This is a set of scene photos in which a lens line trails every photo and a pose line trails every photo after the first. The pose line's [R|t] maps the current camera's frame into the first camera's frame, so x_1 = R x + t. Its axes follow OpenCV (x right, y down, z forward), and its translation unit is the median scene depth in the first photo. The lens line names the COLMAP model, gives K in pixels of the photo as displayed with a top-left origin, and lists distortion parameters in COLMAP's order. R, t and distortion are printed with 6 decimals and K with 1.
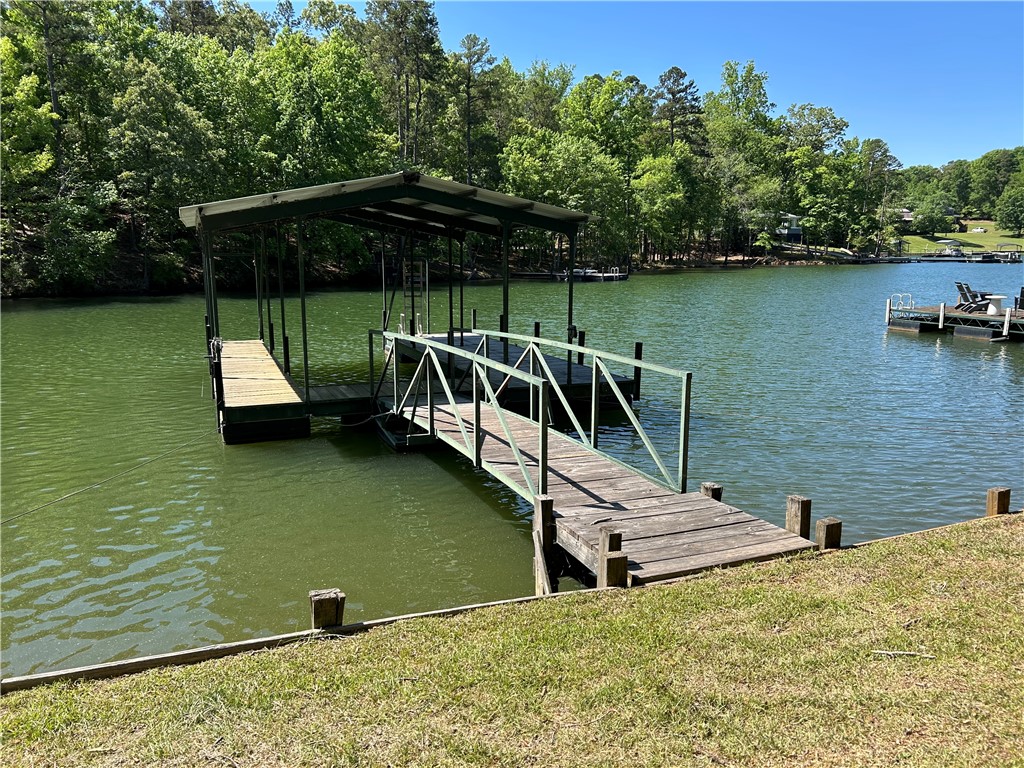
lens RADIAL K [[764.6, 0, 512.0], [0, 764.6, 384.0], [0, 0, 1]] dist [0.096628, -0.145157]
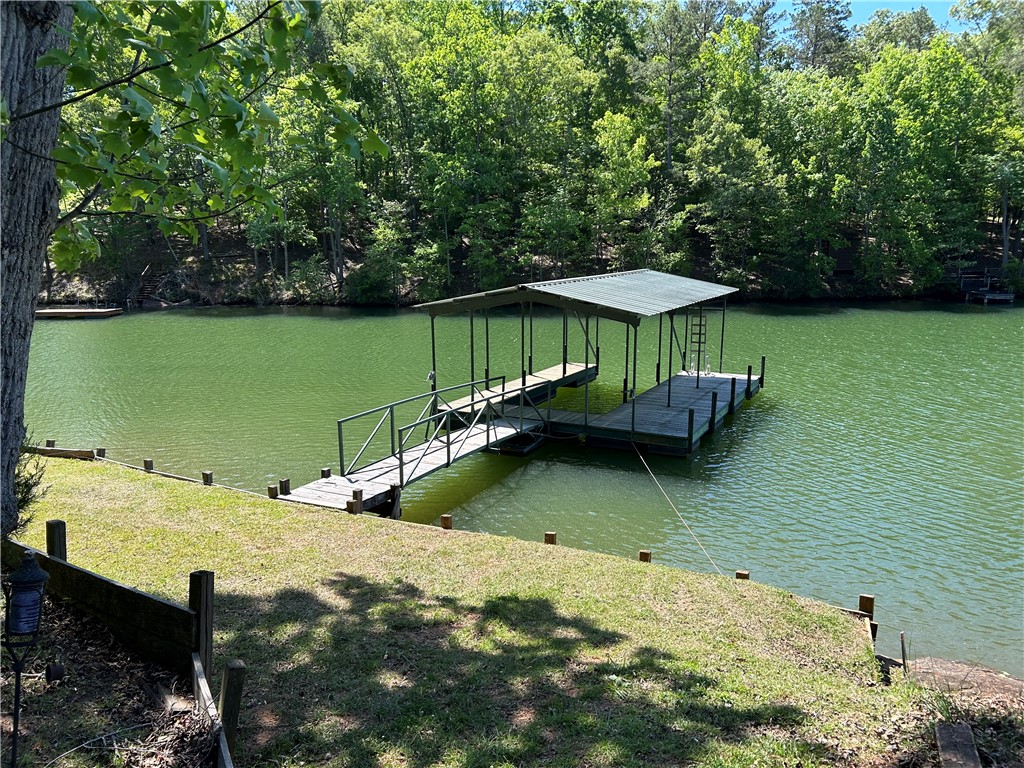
lens RADIAL K [[764.6, 0, 512.0], [0, 764.6, 384.0], [0, 0, 1]] dist [0.096628, -0.145157]
pose [[0.641601, 0.131907, -0.755611, 0.098636], [-0.118746, 0.990307, 0.072049, -0.015752], [0.757791, 0.043499, 0.651046, -0.005347]]
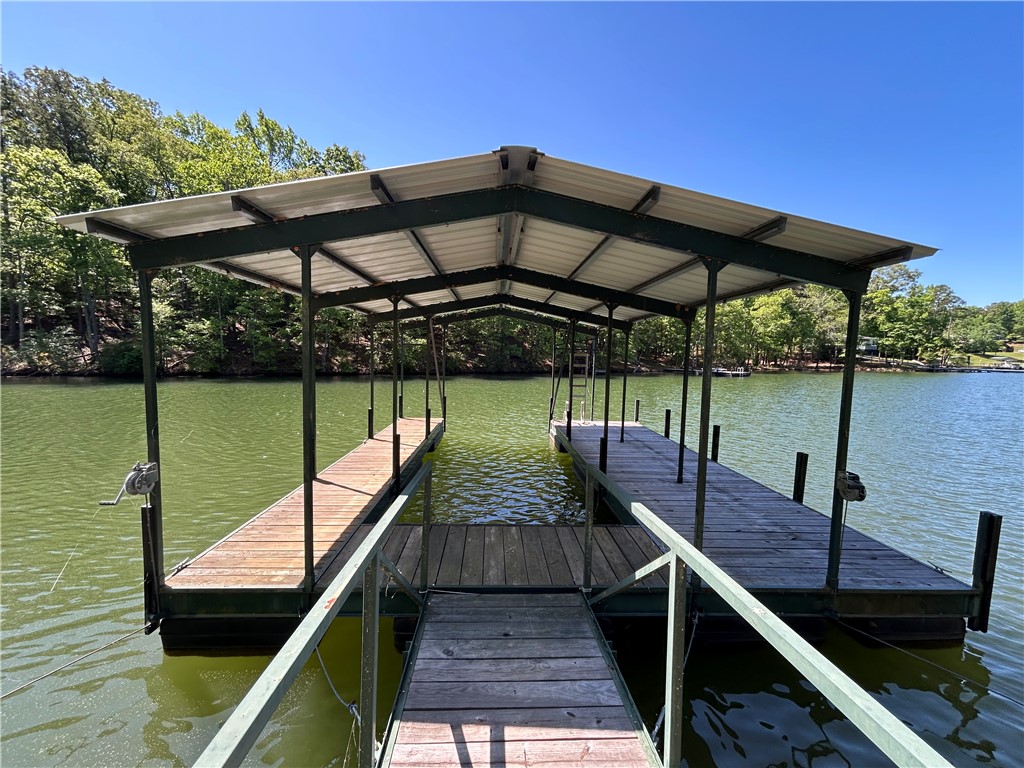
lens RADIAL K [[413.9, 0, 508.4], [0, 413.9, 382.4], [0, 0, 1]] dist [-0.007839, 0.004743]
pose [[0.938634, 0.041154, -0.342451, -0.006118], [-0.078167, 0.992405, -0.094990, -0.008728], [0.335941, 0.115929, 0.934721, 0.070748]]
